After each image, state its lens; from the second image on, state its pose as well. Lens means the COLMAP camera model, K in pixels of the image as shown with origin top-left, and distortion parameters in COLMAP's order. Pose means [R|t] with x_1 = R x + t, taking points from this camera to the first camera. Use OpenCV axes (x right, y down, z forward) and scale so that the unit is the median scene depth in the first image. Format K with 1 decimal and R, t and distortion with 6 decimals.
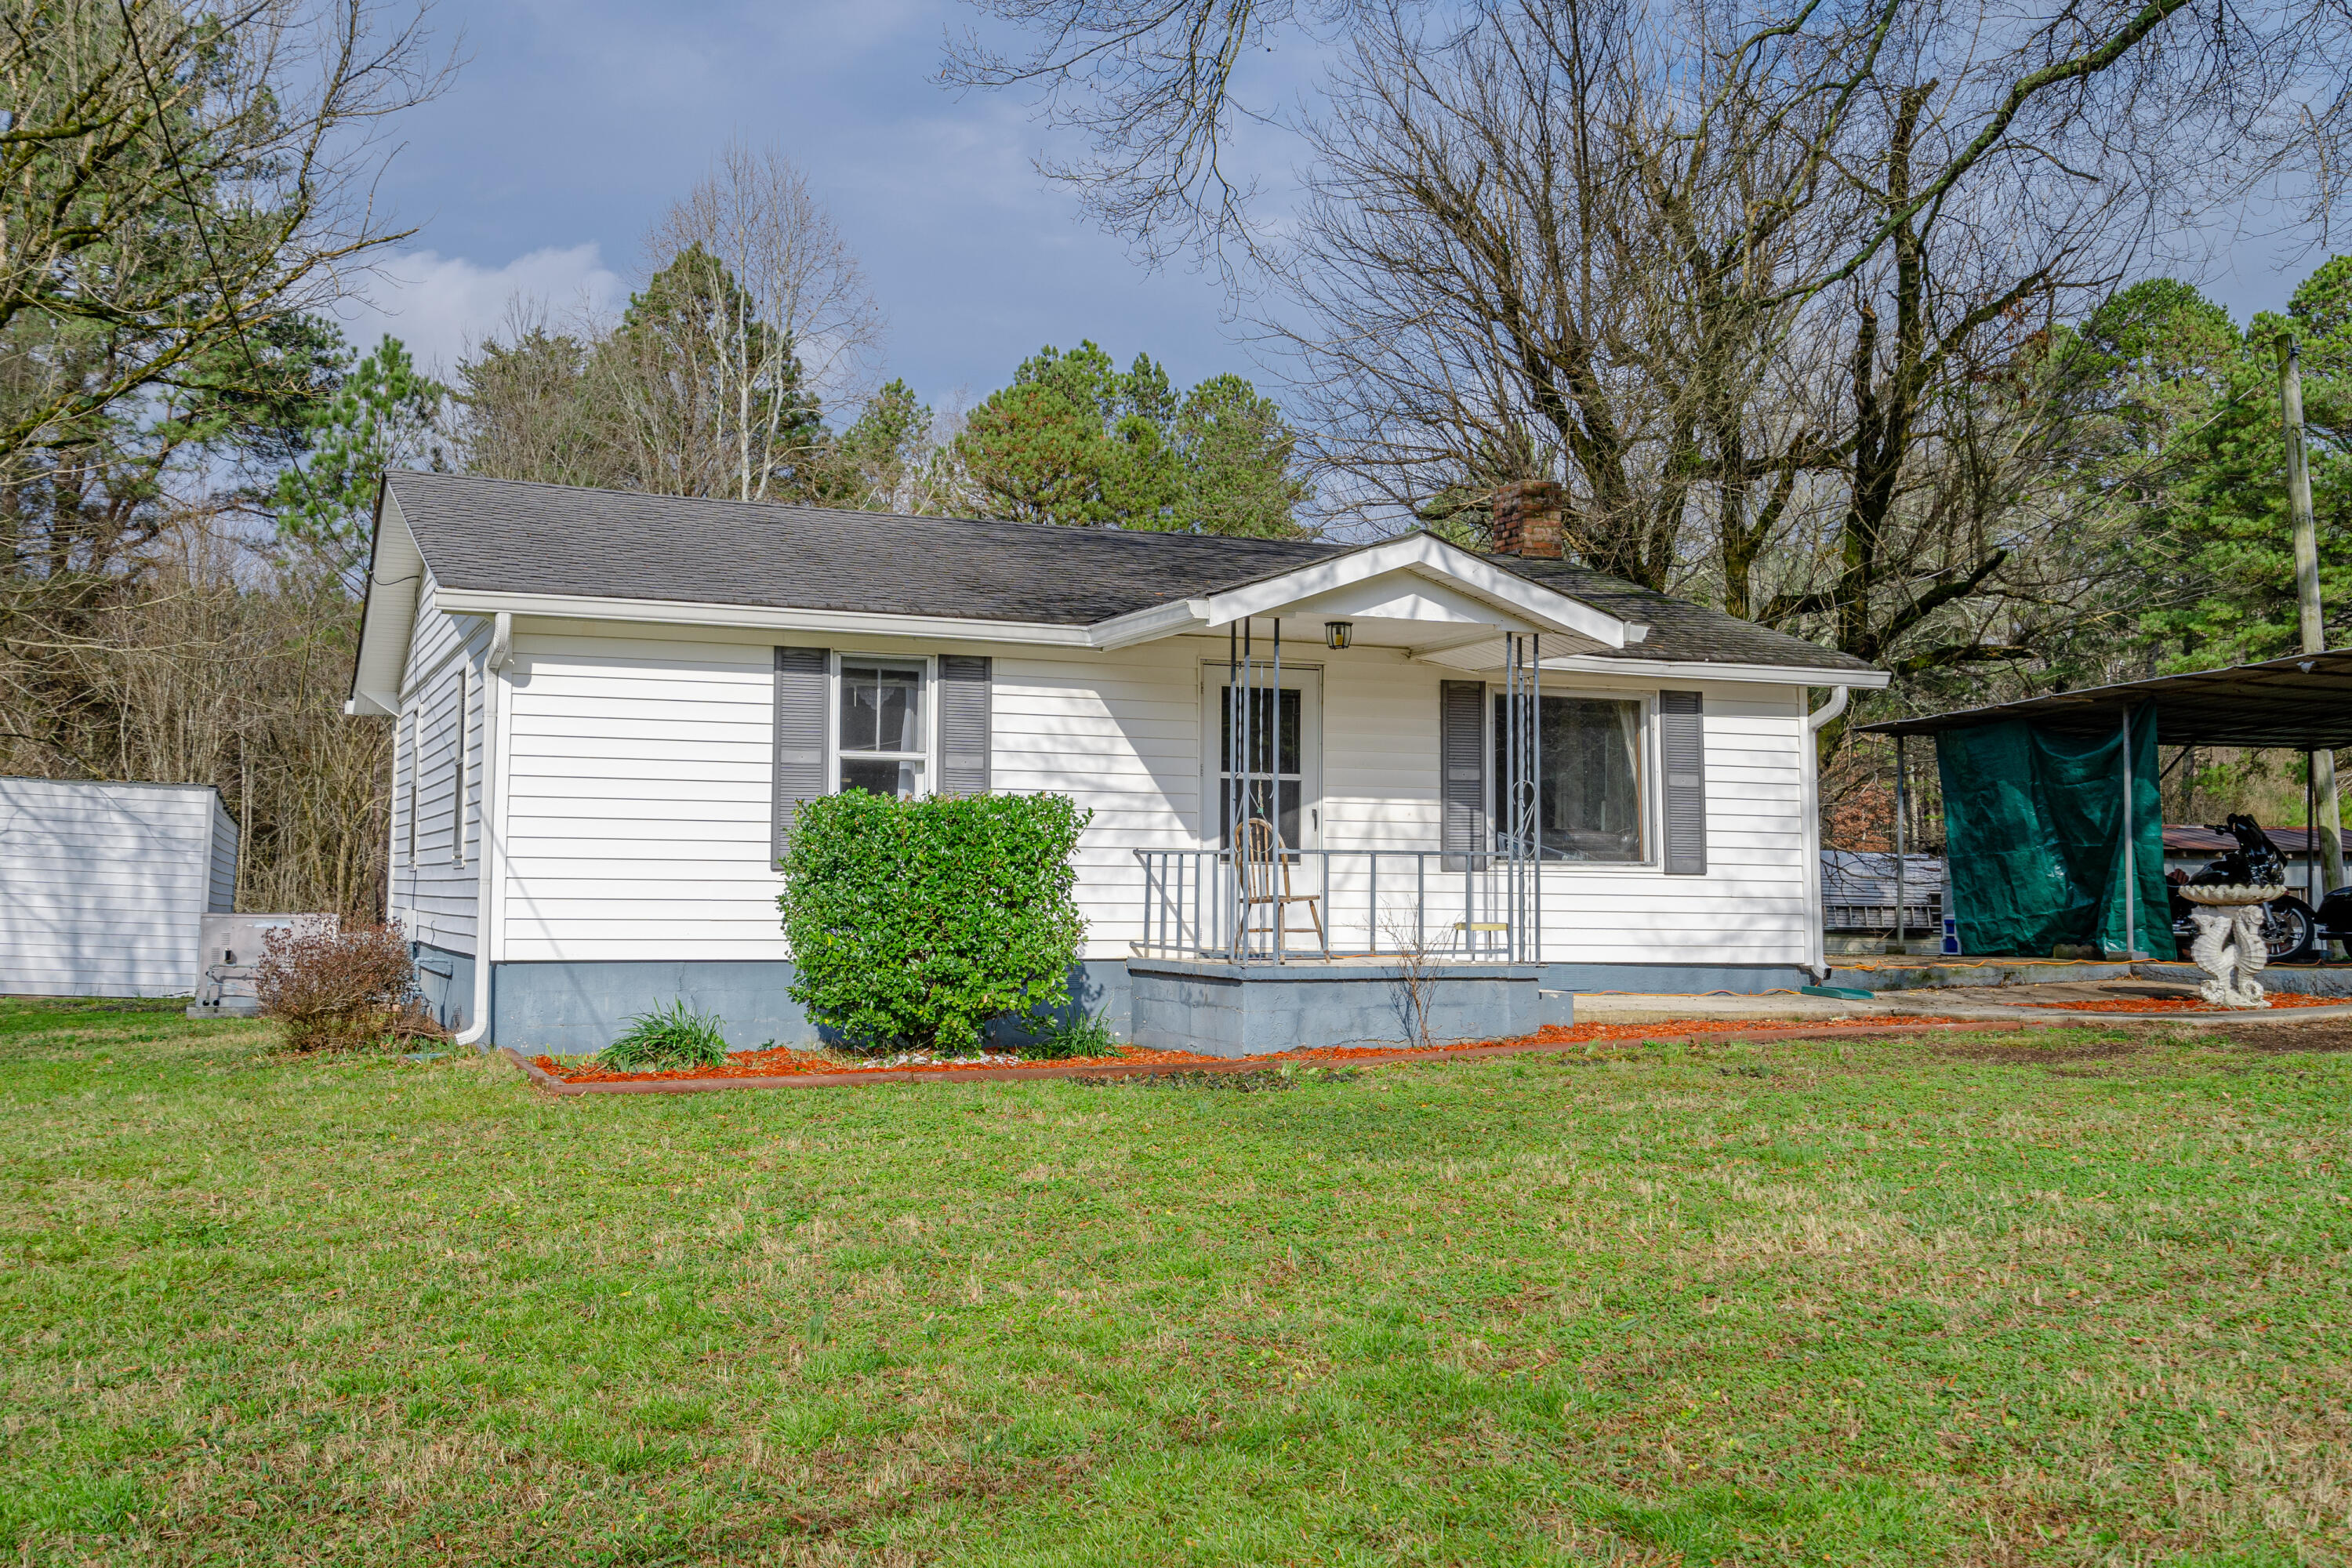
lens RADIAL K [[2315.9, 0, 1178.8], [0, 2315.9, 799.8], [0, 0, 1]] dist [0.004279, 0.000000]
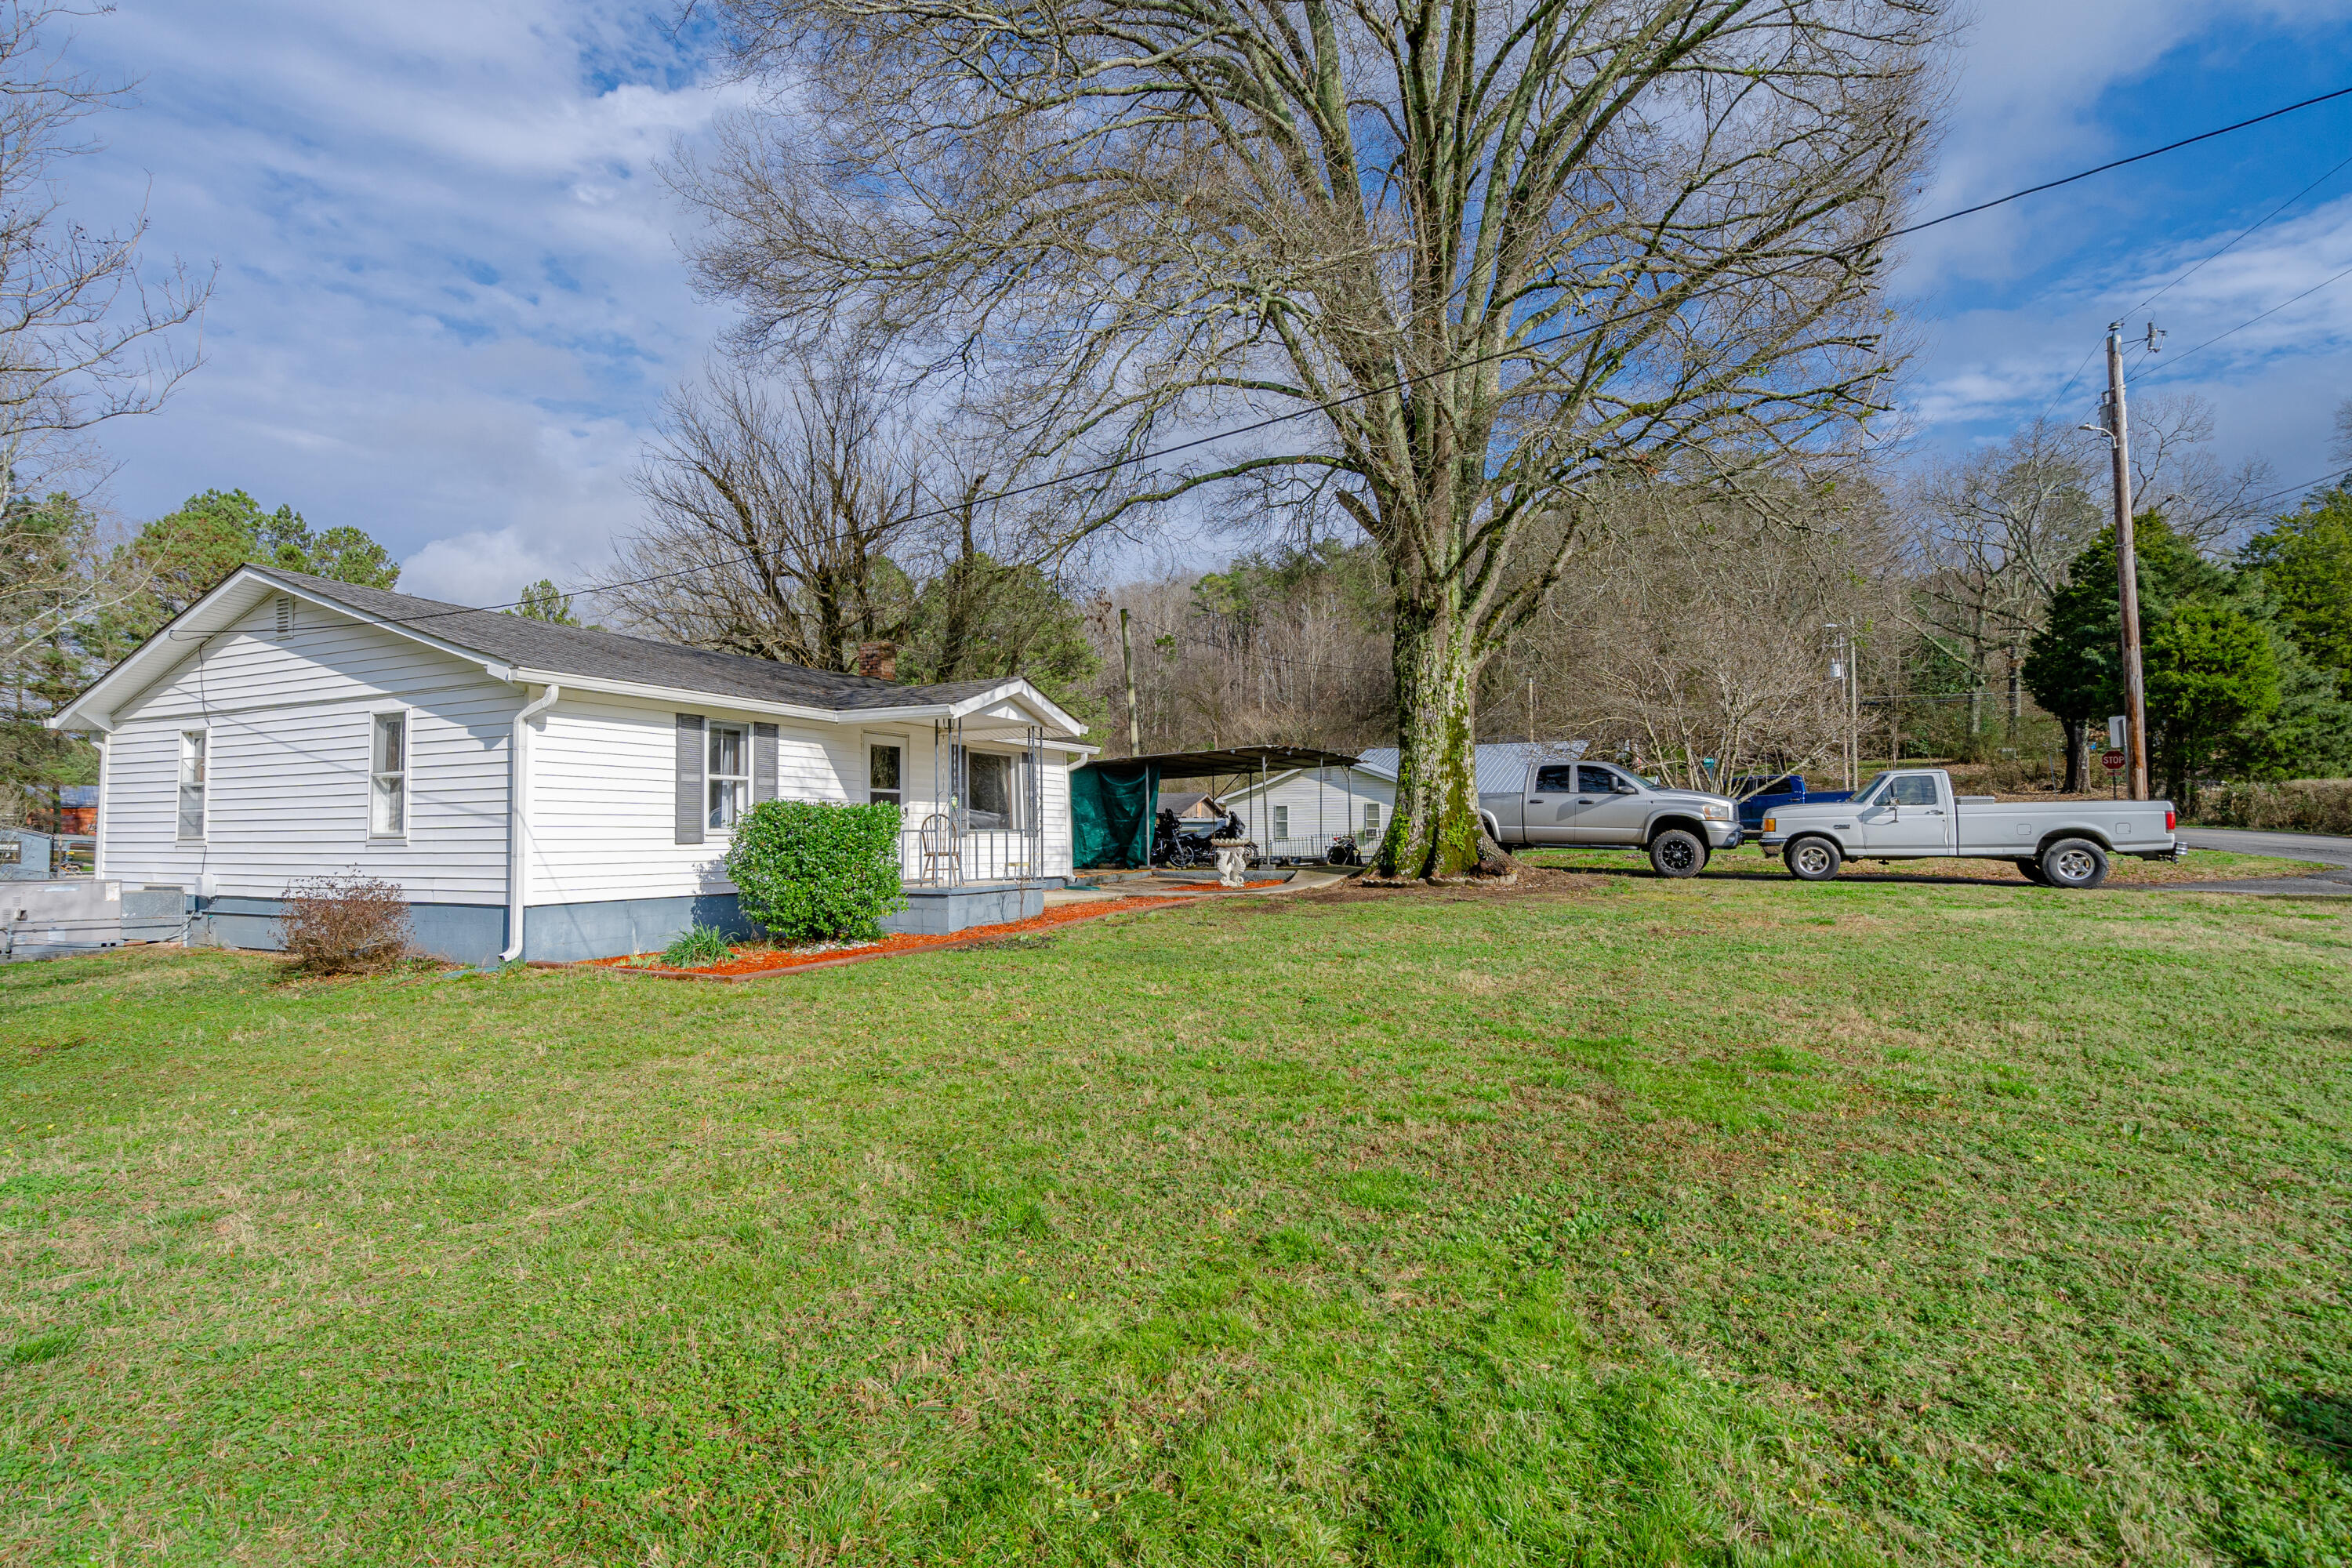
lens RADIAL K [[1128.0, 0, 1167.2], [0, 1128.0, 776.2], [0, 0, 1]] dist [-0.006485, -0.001458]
pose [[0.749068, 0.021205, 0.662154, -0.393389], [-0.013129, 0.999766, -0.017165, -0.008730], [-0.662363, 0.004164, 0.749171, 0.120675]]
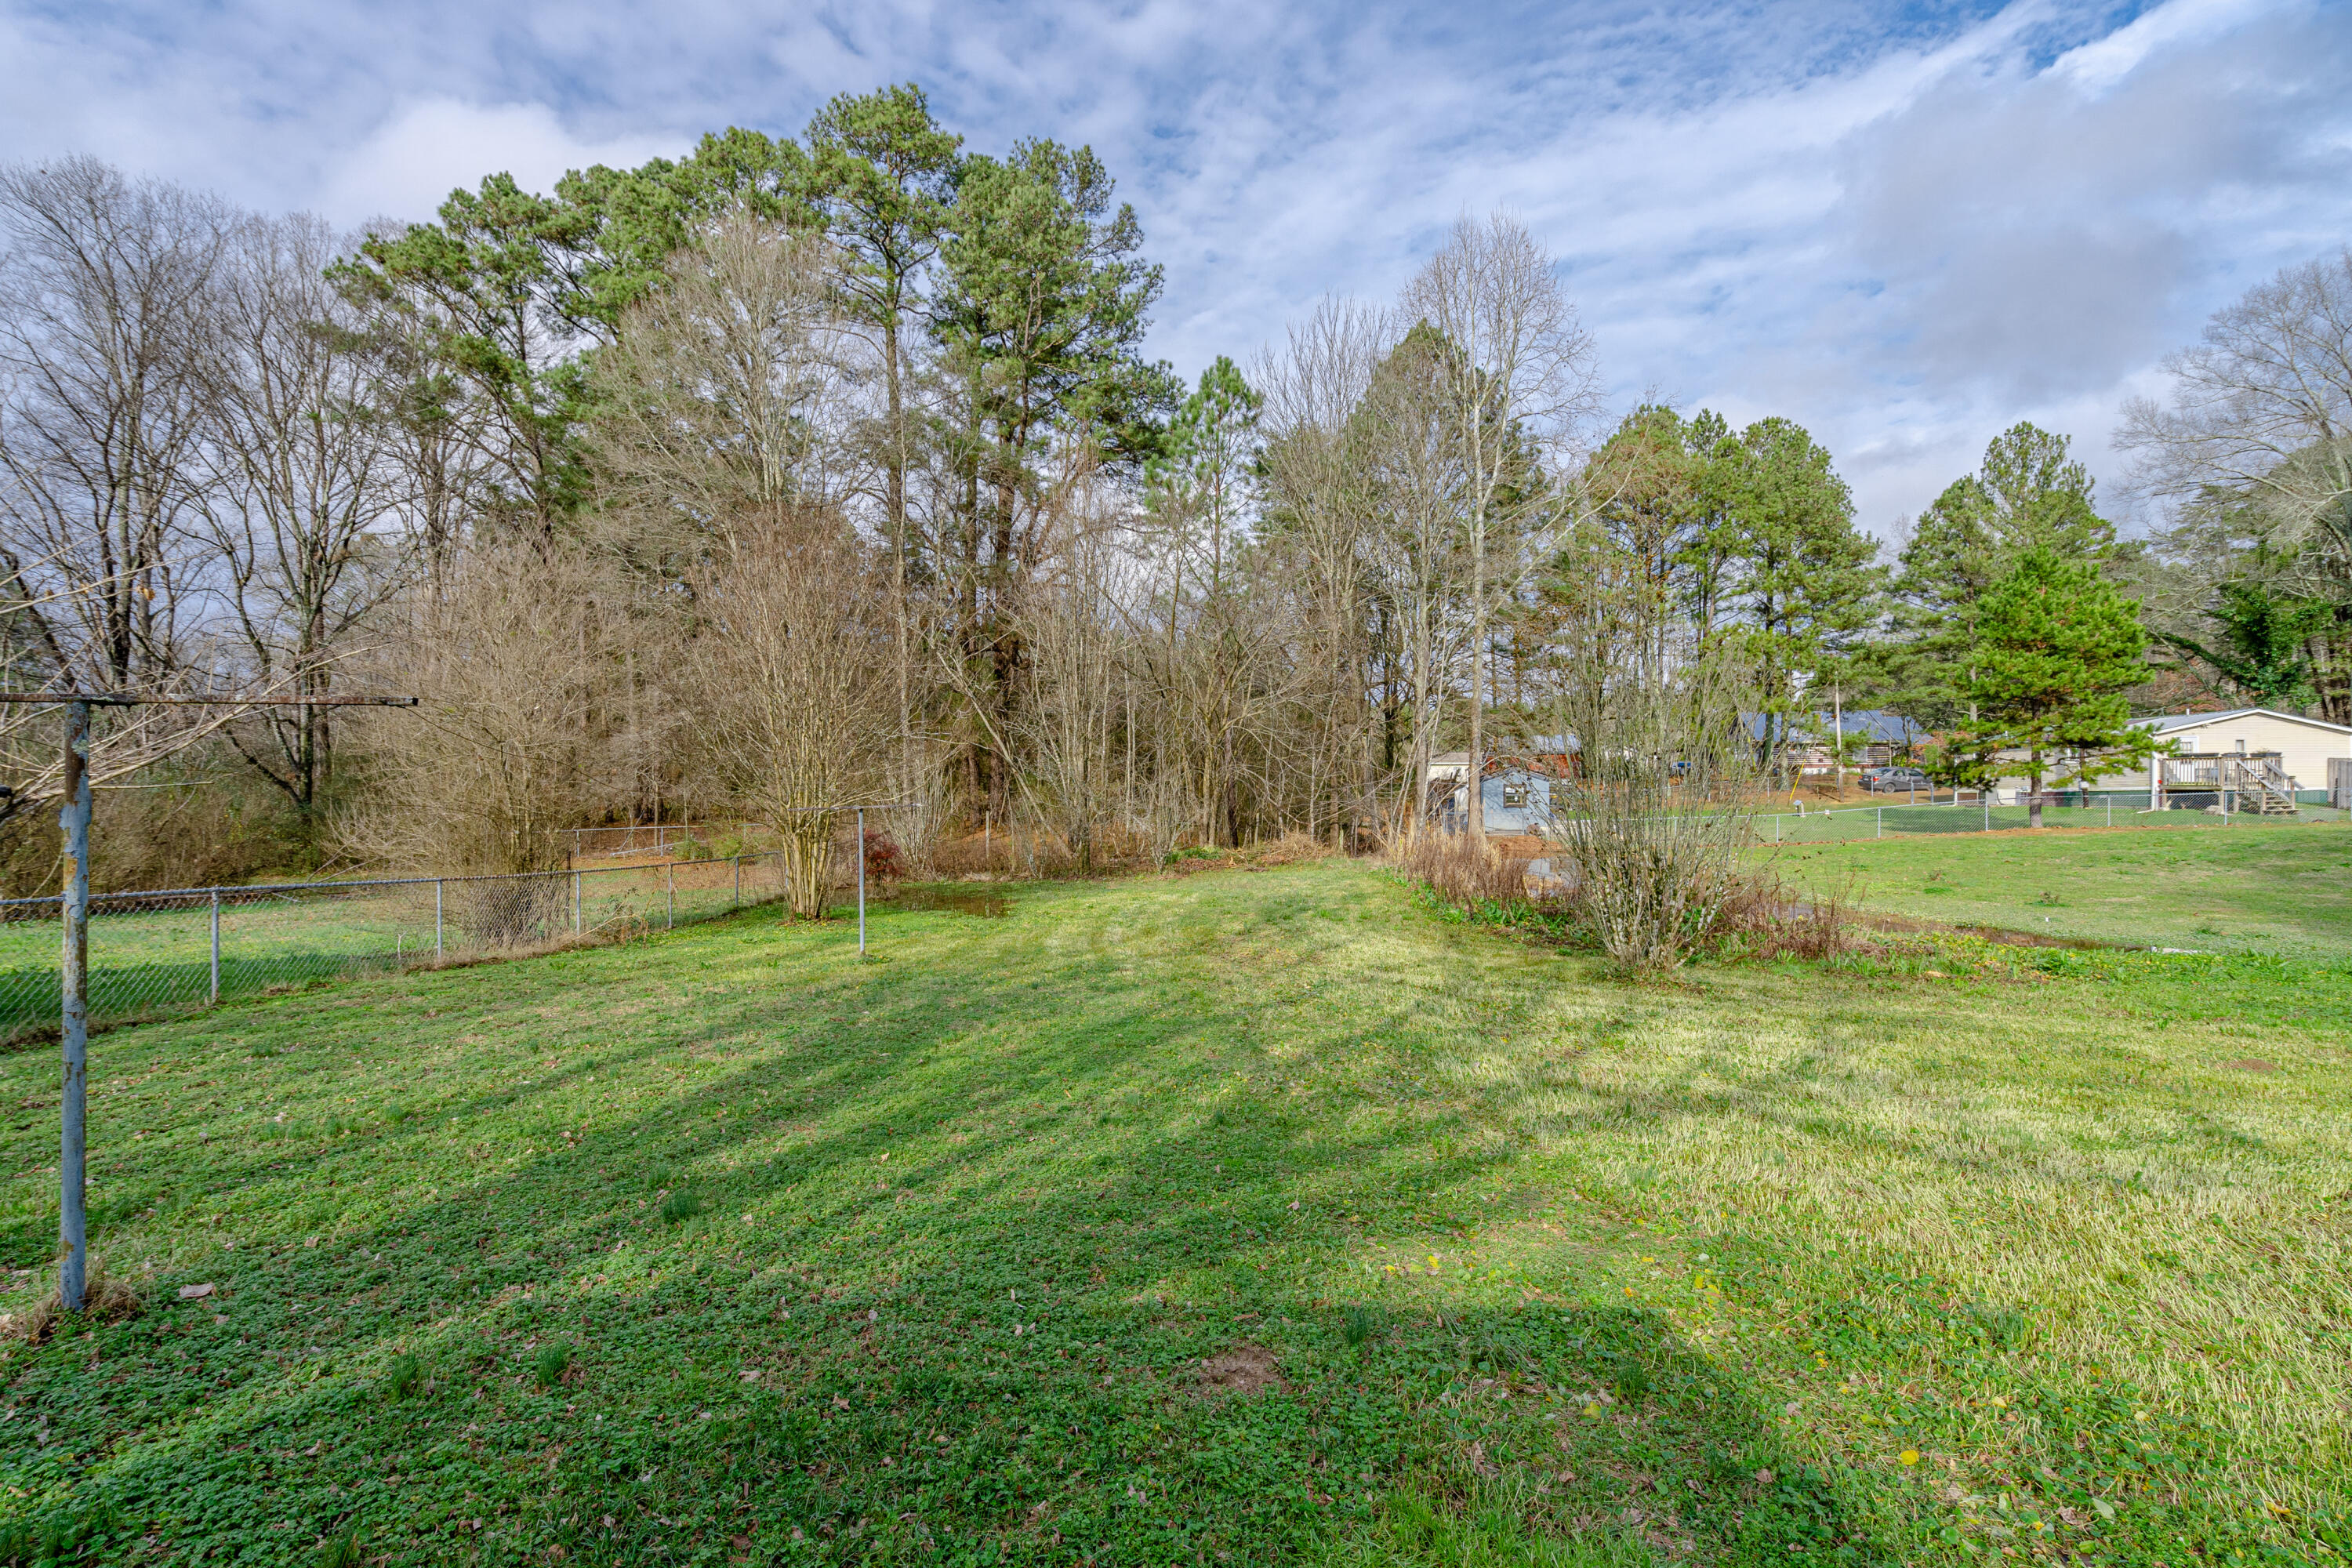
lens RADIAL K [[1049.4, 0, 1189.2], [0, 1049.4, 791.9], [0, 0, 1]] dist [-0.004846, 0.002375]
pose [[0.940652, -0.019346, -0.338820, -0.662240], [0.033514, 0.998789, 0.036013, 0.057274], [0.337713, -0.045231, 0.940162, 1.773585]]
